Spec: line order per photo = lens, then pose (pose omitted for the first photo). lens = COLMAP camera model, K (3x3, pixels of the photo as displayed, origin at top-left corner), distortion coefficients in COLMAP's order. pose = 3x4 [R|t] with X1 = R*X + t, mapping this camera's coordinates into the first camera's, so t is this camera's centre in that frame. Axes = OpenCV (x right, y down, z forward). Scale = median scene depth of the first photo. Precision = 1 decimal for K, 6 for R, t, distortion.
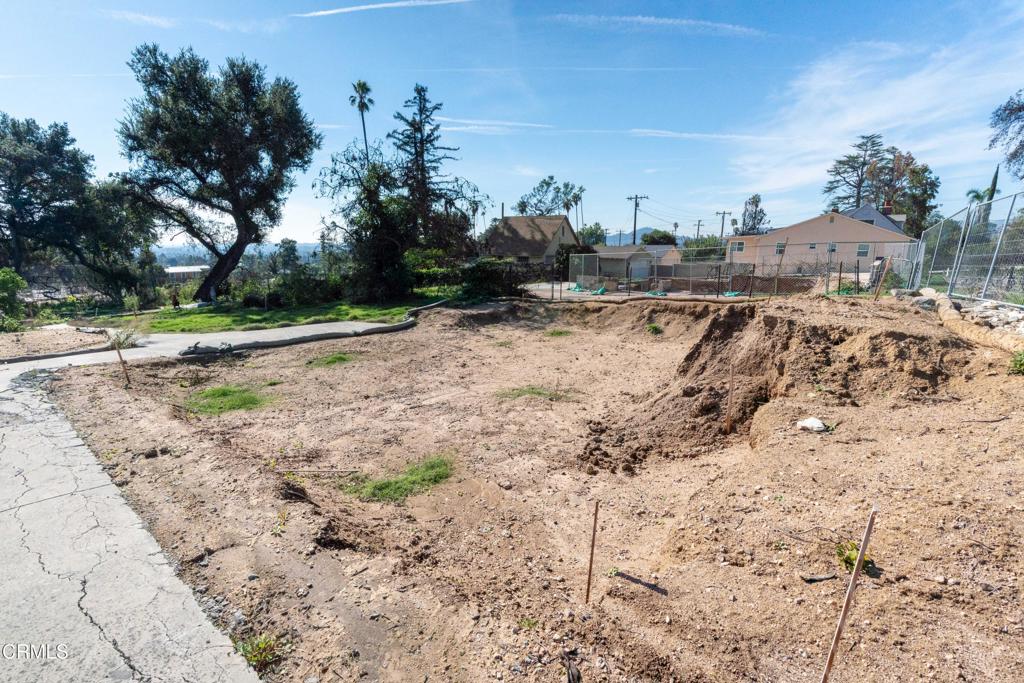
lens RADIAL K [[459.7, 0, 513.5], [0, 459.7, 343.8], [0, 0, 1]] dist [-0.009463, 0.003672]
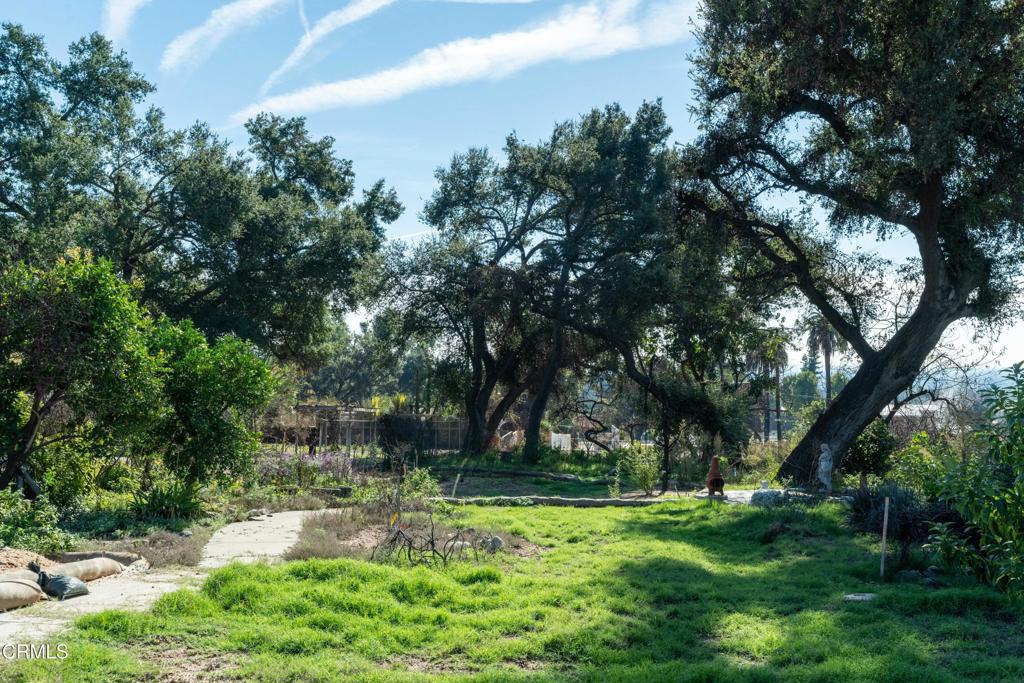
lens RADIAL K [[1005.7, 0, 515.3], [0, 1005.7, 344.8], [0, 0, 1]] dist [0.010584, 0.000000]
pose [[0.544464, -0.007365, -0.838752, -0.179796], [-0.190962, 0.972613, -0.132501, -0.057170], [0.816757, 0.232312, 0.528147, 0.434587]]
